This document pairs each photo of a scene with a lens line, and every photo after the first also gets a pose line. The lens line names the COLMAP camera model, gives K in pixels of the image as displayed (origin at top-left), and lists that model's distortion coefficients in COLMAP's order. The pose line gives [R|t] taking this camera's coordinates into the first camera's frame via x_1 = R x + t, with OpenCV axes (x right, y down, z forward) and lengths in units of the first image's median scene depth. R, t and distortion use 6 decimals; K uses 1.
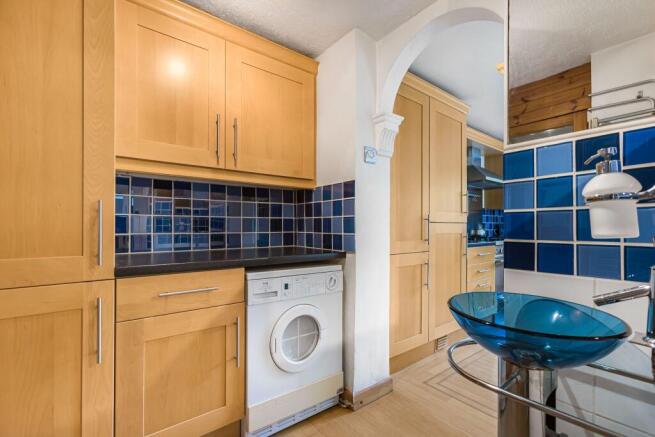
lens RADIAL K [[292.9, 0, 332.2], [0, 292.9, 220.7], [0, 0, 1]] dist [-0.003783, -0.000213]
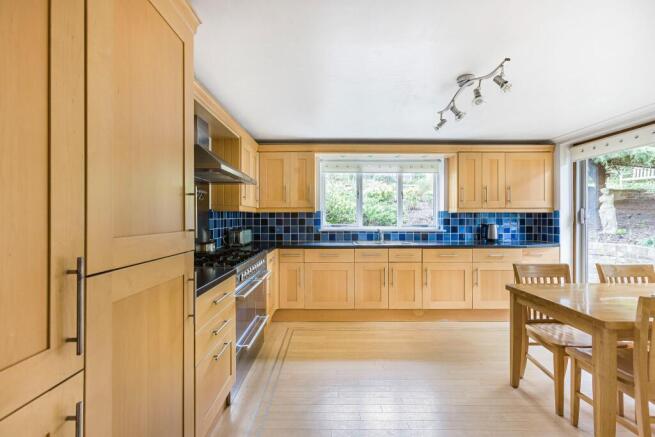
lens RADIAL K [[292.9, 0, 332.2], [0, 292.9, 220.7], [0, 0, 1]] dist [-0.003783, -0.000213]
pose [[0.616366, -0.012026, 0.787368, 0.215663], [-0.011488, 0.999640, 0.024262, -0.058702], [-0.787376, -0.023999, 0.616006, 0.516724]]
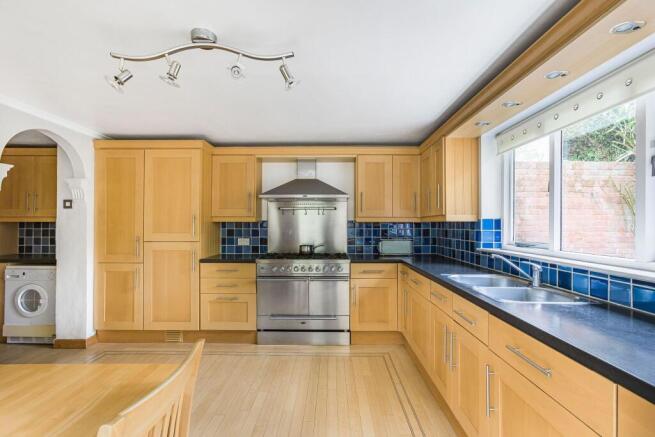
lens RADIAL K [[292.9, 0, 332.2], [0, 292.9, 220.7], [0, 0, 1]] dist [-0.003783, -0.000213]
pose [[0.782905, -0.014505, -0.621972, 1.618868], [0.012627, 0.999893, -0.007425, -0.061257], [0.622013, -0.002041, 0.783005, 0.423546]]
